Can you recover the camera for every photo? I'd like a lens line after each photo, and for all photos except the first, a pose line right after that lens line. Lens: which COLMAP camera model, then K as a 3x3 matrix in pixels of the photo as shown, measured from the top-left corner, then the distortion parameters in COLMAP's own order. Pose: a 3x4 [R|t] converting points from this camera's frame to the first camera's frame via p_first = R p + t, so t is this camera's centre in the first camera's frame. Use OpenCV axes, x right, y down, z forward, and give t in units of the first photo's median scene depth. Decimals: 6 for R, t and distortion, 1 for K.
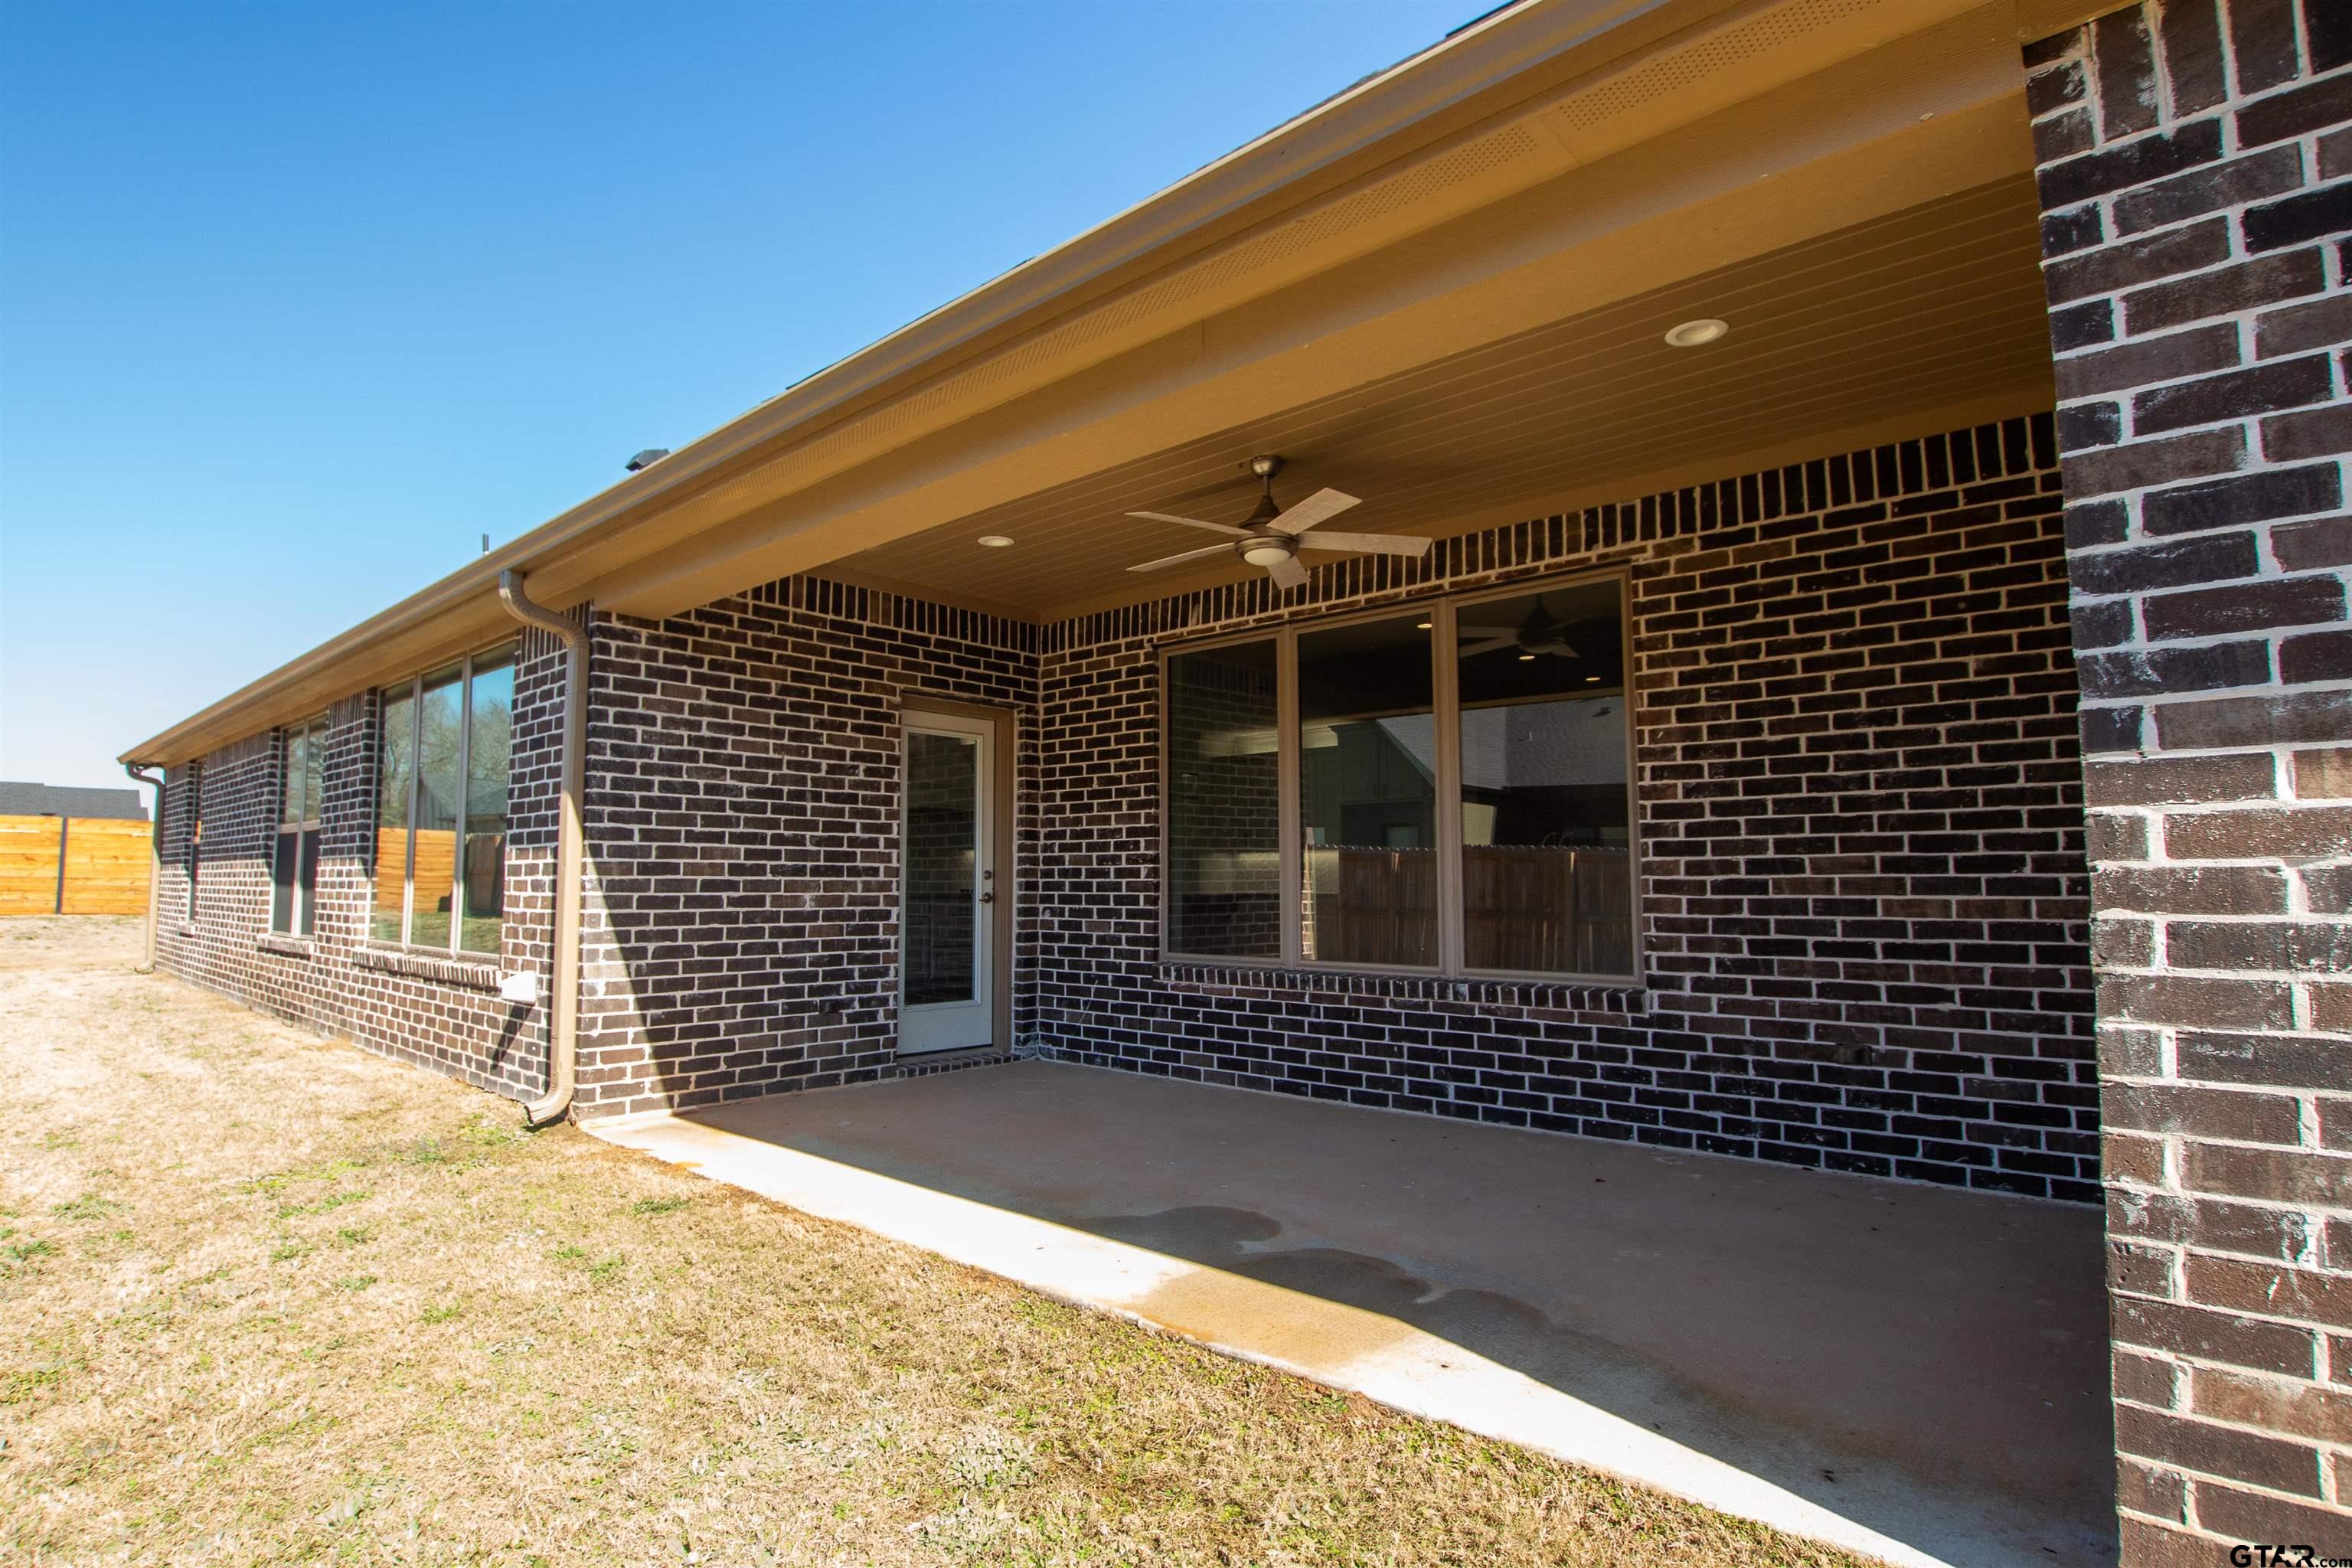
lens RADIAL K [[1162.9, 0, 1168.7], [0, 1162.9, 787.3], [0, 0, 1]] dist [-0.024179, 0.000132]
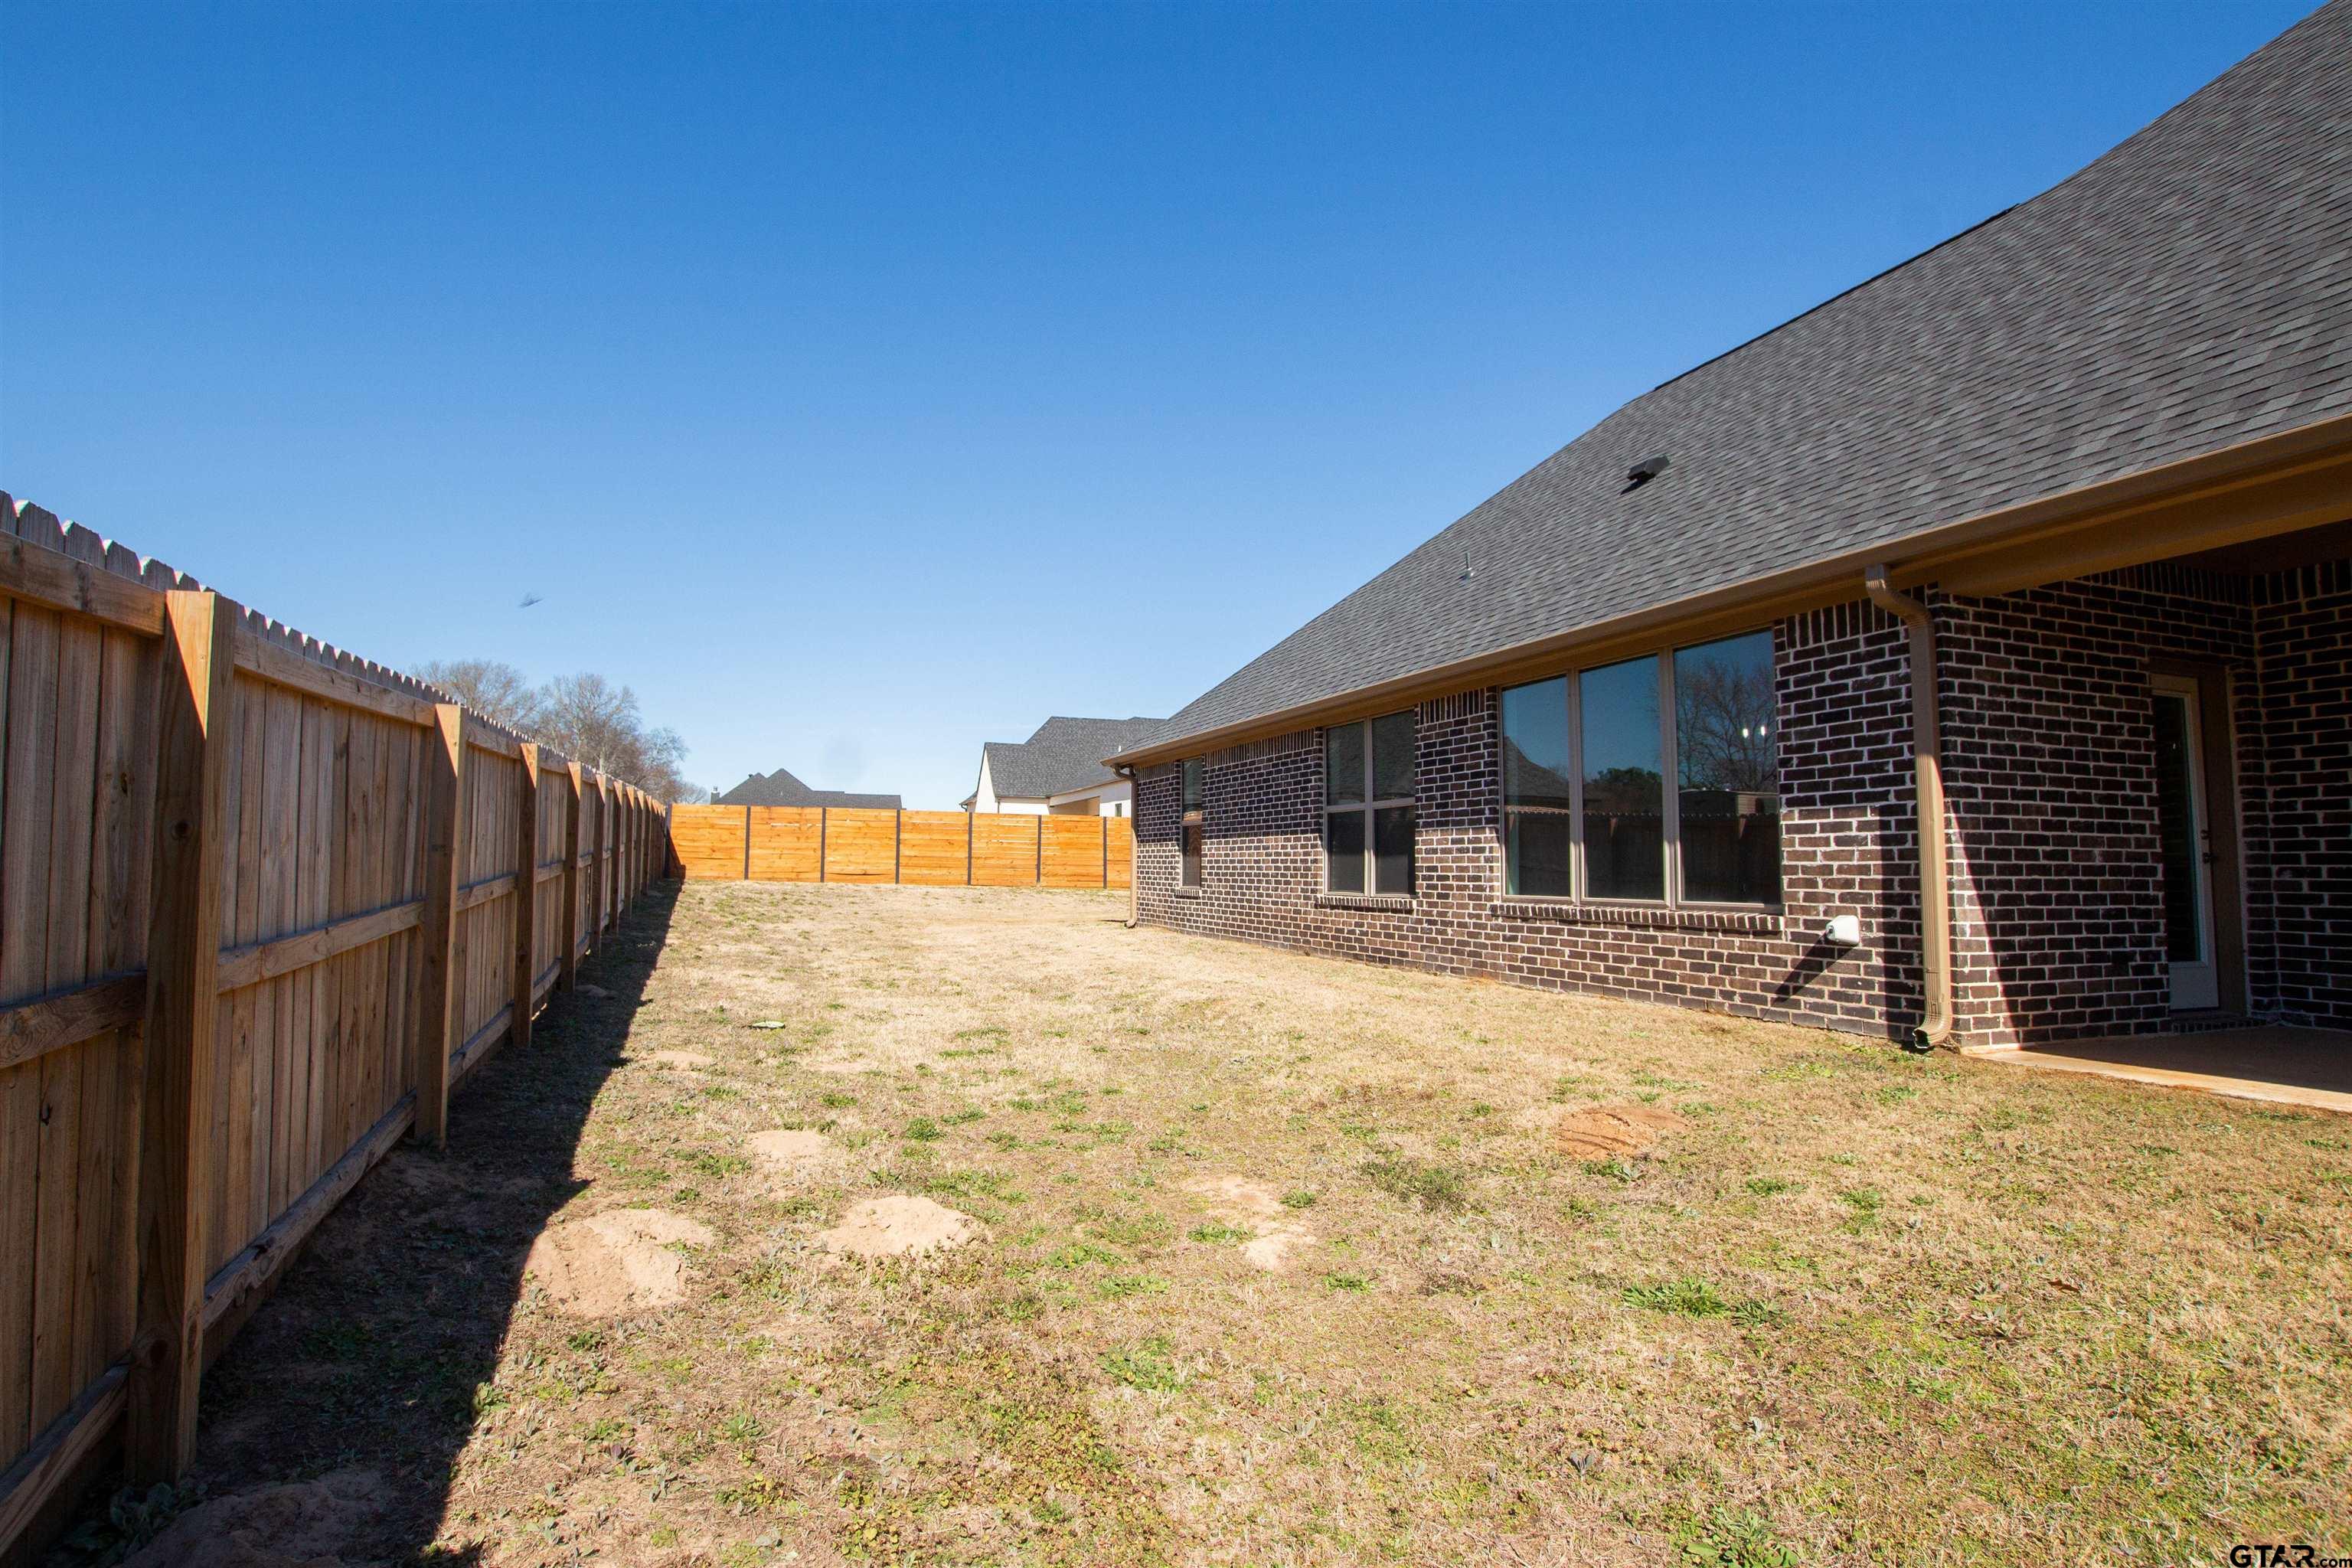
lens RADIAL K [[1156.6, 0, 1176.8], [0, 1156.6, 782.1], [0, 0, 1]] dist [-0.015586, 0.002572]
pose [[0.902482, -0.026432, -0.429917, -0.675591], [0.027808, 0.999609, -0.003084, 0.012707], [0.429830, -0.009172, 0.902863, -0.318292]]
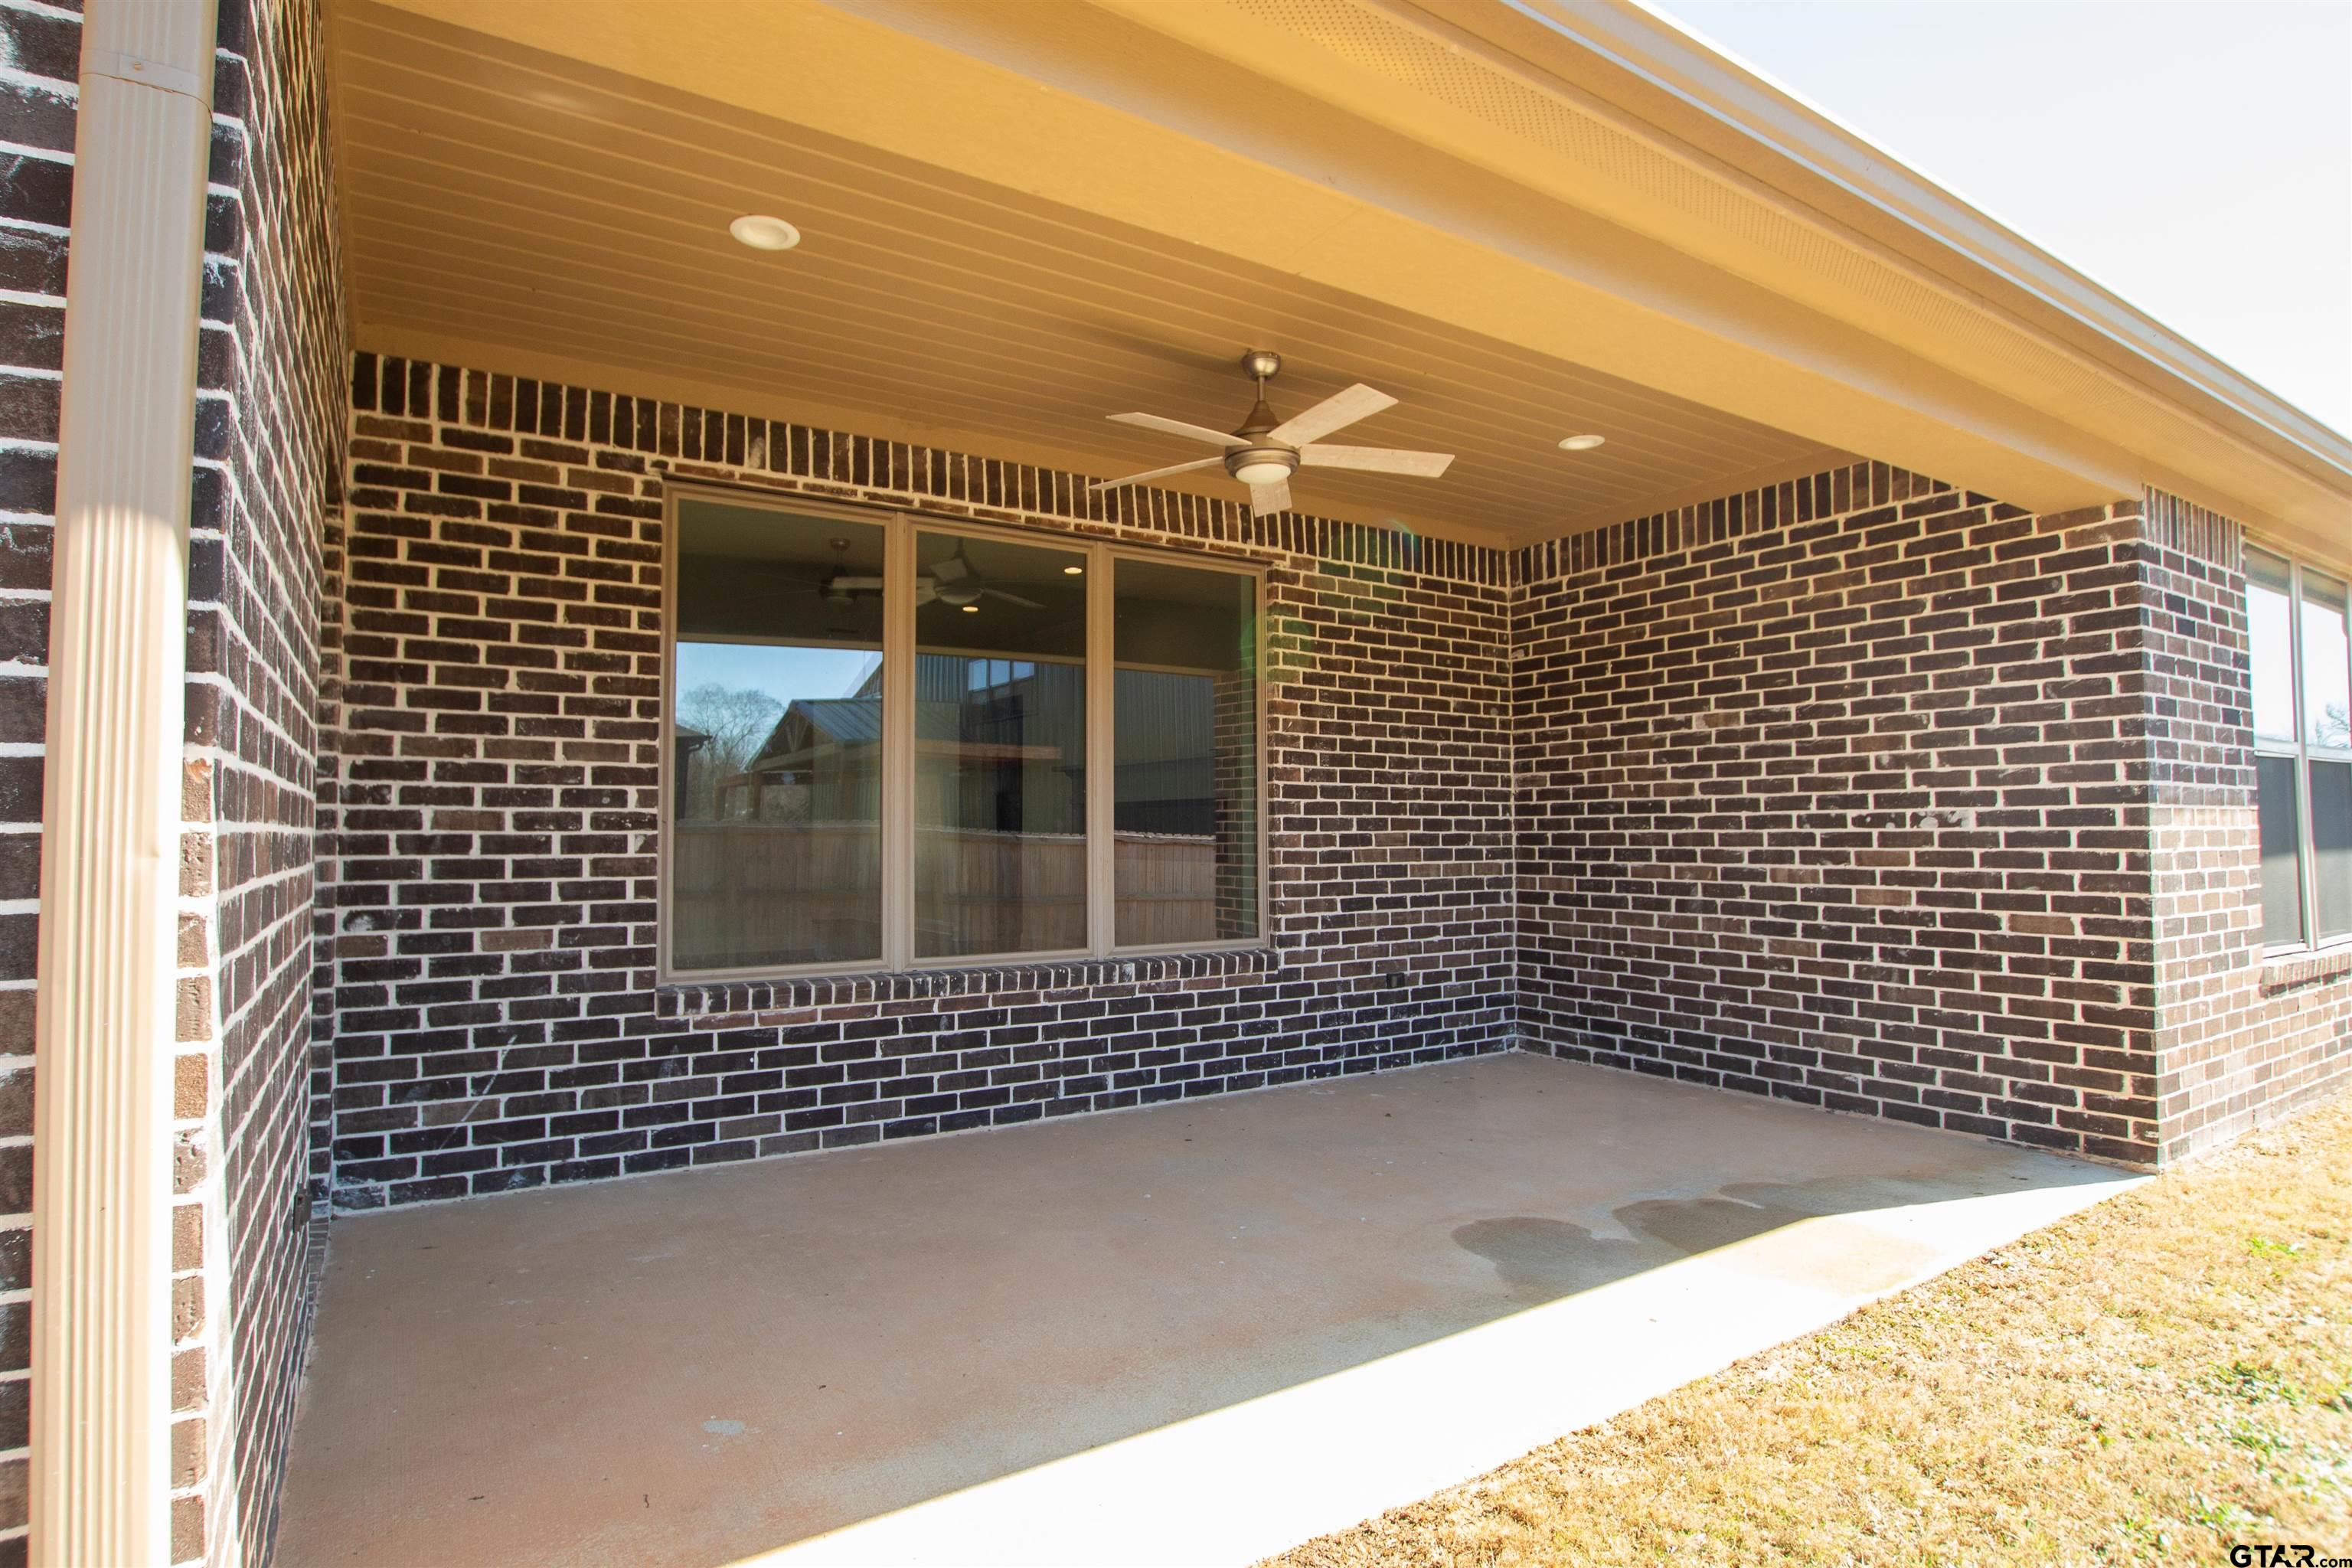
lens RADIAL K [[1116.6, 0, 1168.5], [0, 1116.6, 796.1], [0, 0, 1]] dist [-0.032157, 0.000351]
pose [[0.319595, 0.040592, 0.946684, -0.574075], [-0.070862, 0.997308, -0.018840, 0.048001], [-0.944901, -0.061063, 0.321611, 0.666482]]
